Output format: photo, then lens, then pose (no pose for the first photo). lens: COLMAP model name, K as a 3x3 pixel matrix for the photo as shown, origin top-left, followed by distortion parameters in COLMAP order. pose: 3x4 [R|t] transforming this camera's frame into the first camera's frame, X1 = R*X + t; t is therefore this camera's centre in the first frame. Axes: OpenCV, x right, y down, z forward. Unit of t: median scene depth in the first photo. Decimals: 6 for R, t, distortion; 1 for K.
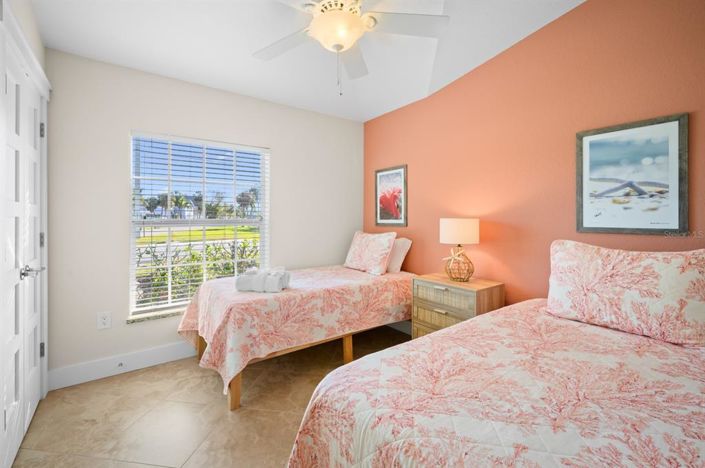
lens RADIAL K [[310.2, 0, 351.6], [0, 310.2, 221.5], [0, 0, 1]] dist [-0.001782, -0.000403]
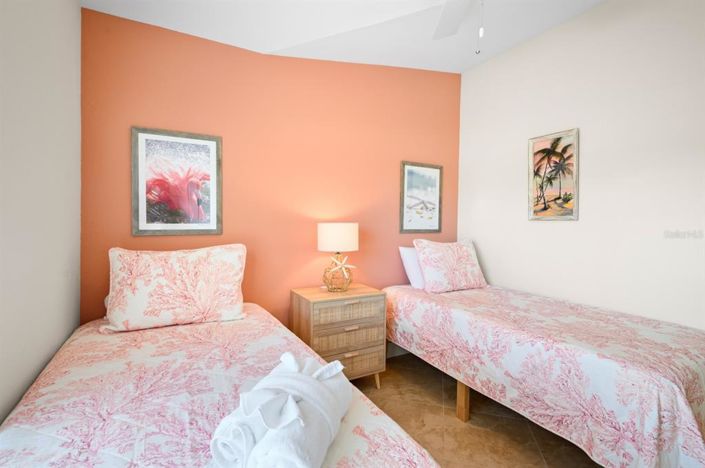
lens RADIAL K [[321.9, 0, 351.1], [0, 321.9, 228.1], [0, 0, 1]] dist [0.011457, -0.000271]
pose [[0.131999, -0.018596, 0.991075, -0.638045], [-0.000236, 0.999823, 0.018791, -0.013325], [-0.991250, -0.002714, 0.131971, 0.917919]]
